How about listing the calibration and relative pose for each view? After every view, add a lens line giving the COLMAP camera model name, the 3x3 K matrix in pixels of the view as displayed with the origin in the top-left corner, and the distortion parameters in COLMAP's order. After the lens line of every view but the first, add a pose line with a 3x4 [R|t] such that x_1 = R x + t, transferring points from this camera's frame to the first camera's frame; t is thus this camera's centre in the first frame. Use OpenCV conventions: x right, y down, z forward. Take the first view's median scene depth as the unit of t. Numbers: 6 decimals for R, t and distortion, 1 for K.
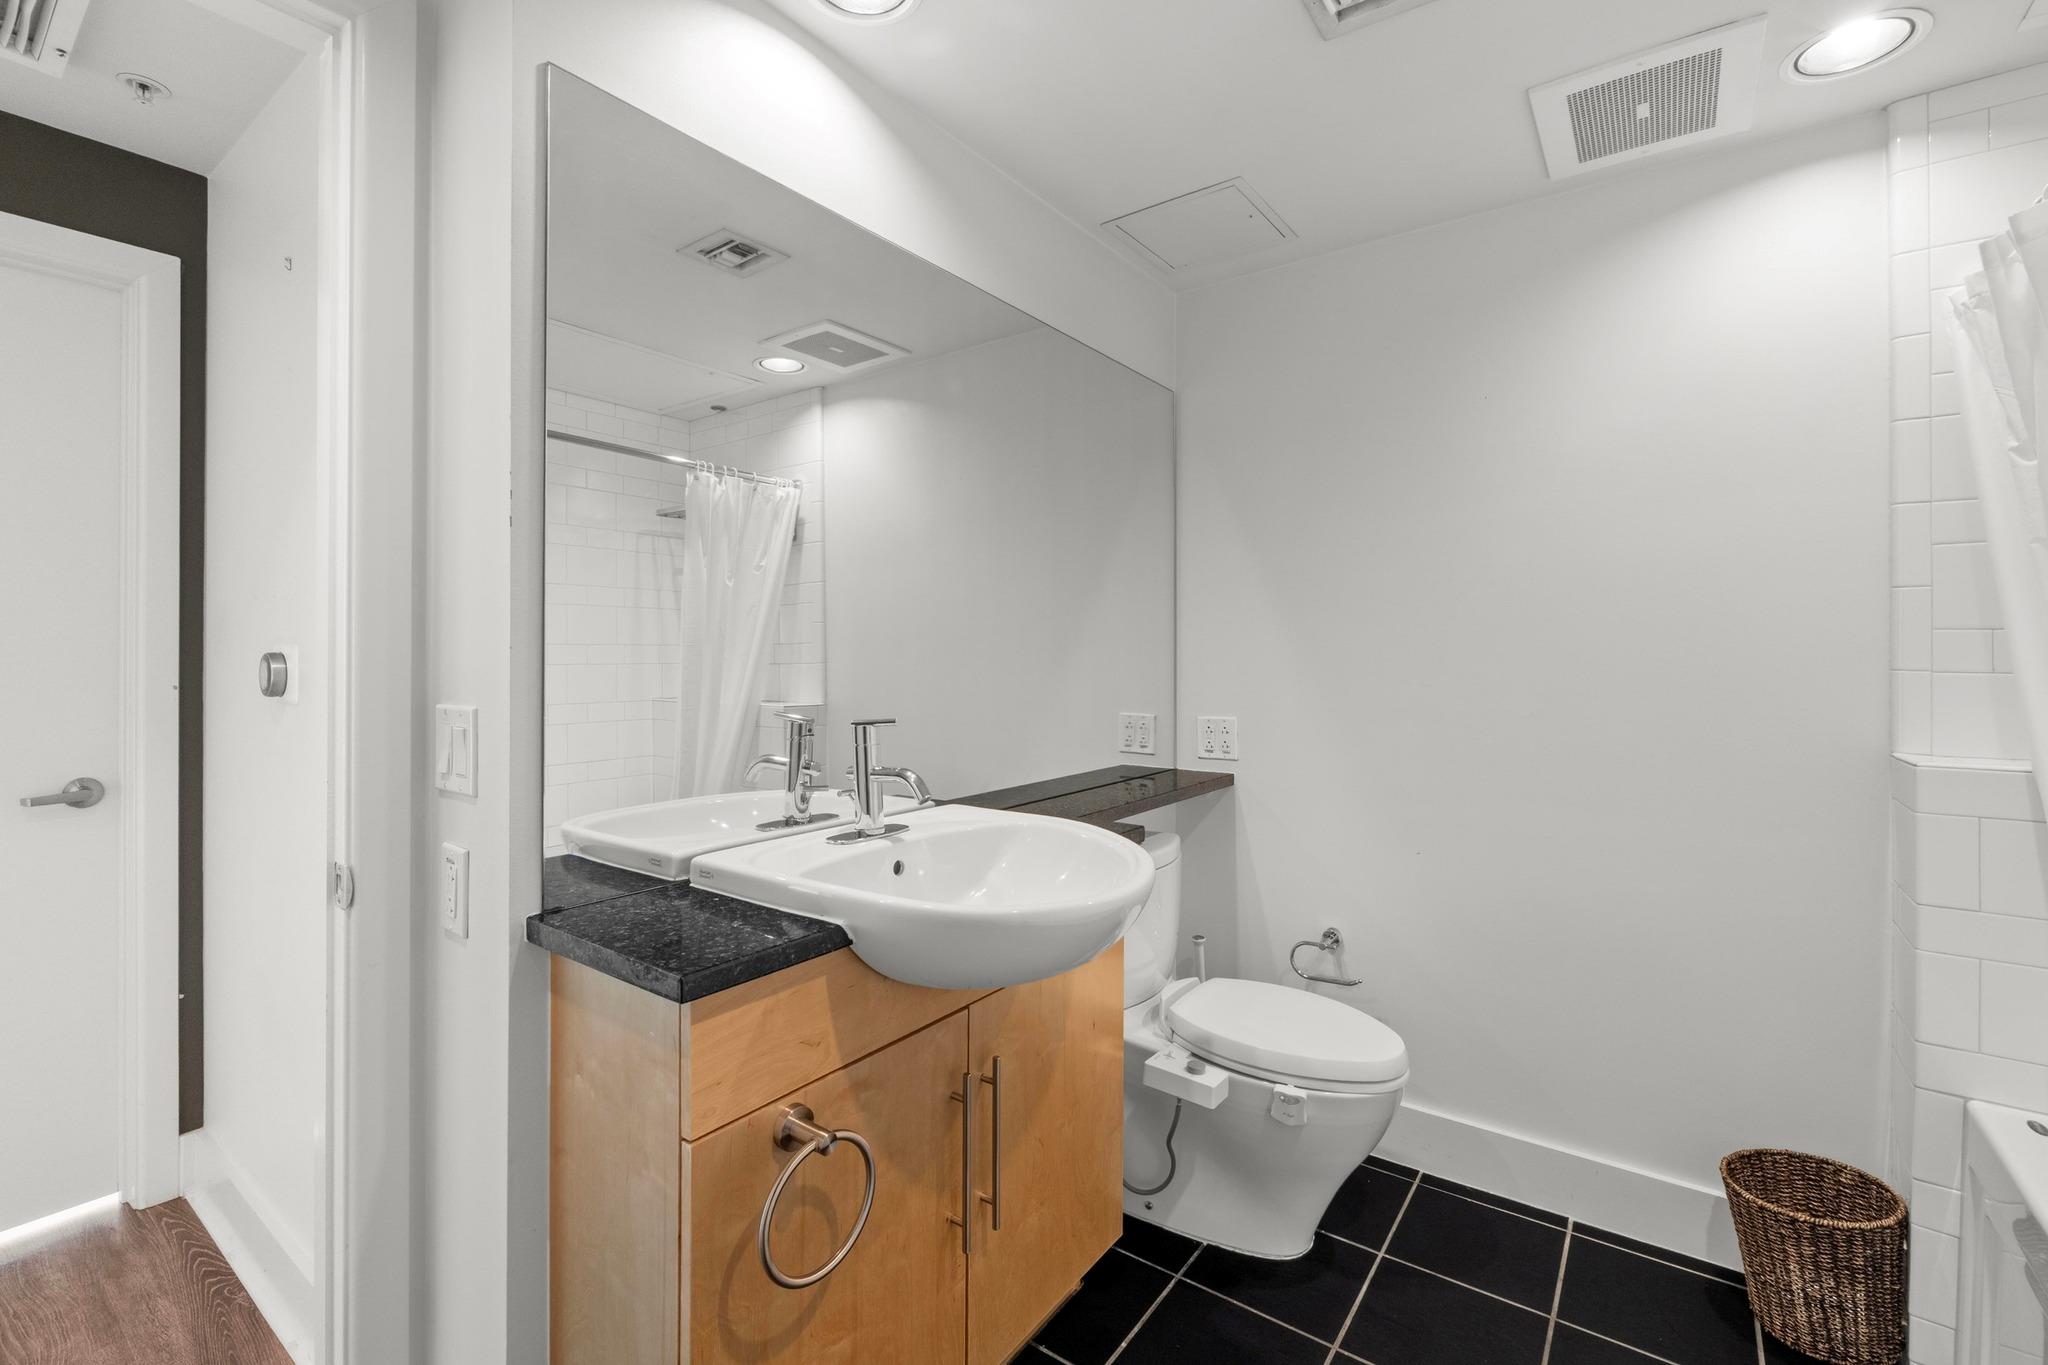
lens RADIAL K [[885.8, 0, 1026.8], [0, 885.8, 645.7], [0, 0, 1]] dist [-0.008252, -0.000249]
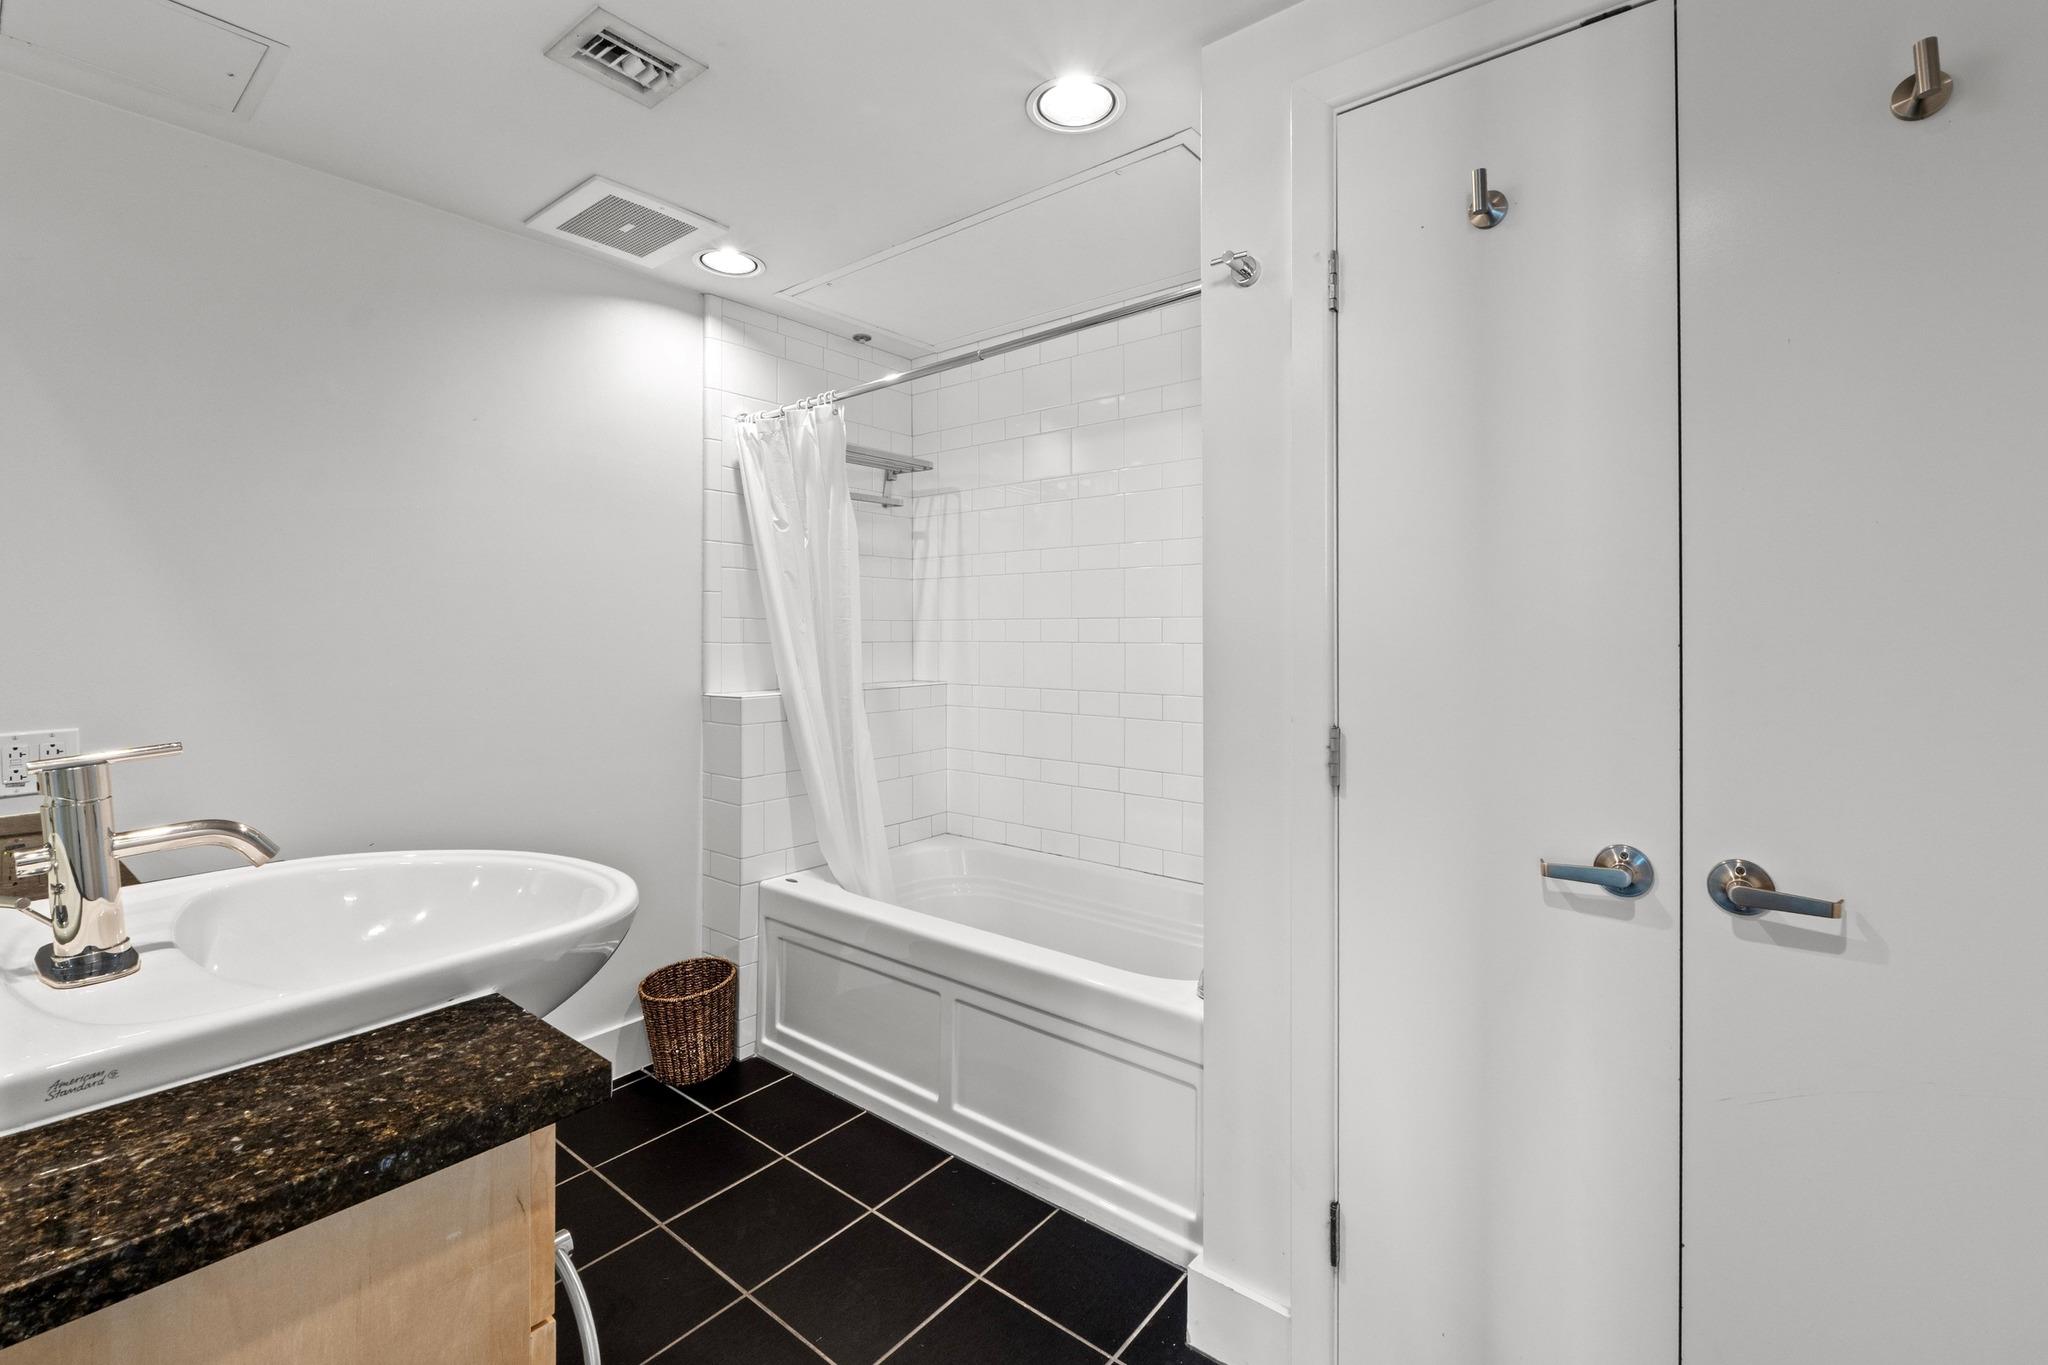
lens RADIAL K [[884.6, 0, 1024.5], [0, 884.6, 622.9], [0, 0, 1]] dist [-0.000020, -0.000025]
pose [[0.044819, 0.007298, 0.998968, -0.626800], [-0.005035, 0.999962, -0.007080, 0.000340], [-0.998982, -0.004713, 0.044854, 0.337893]]
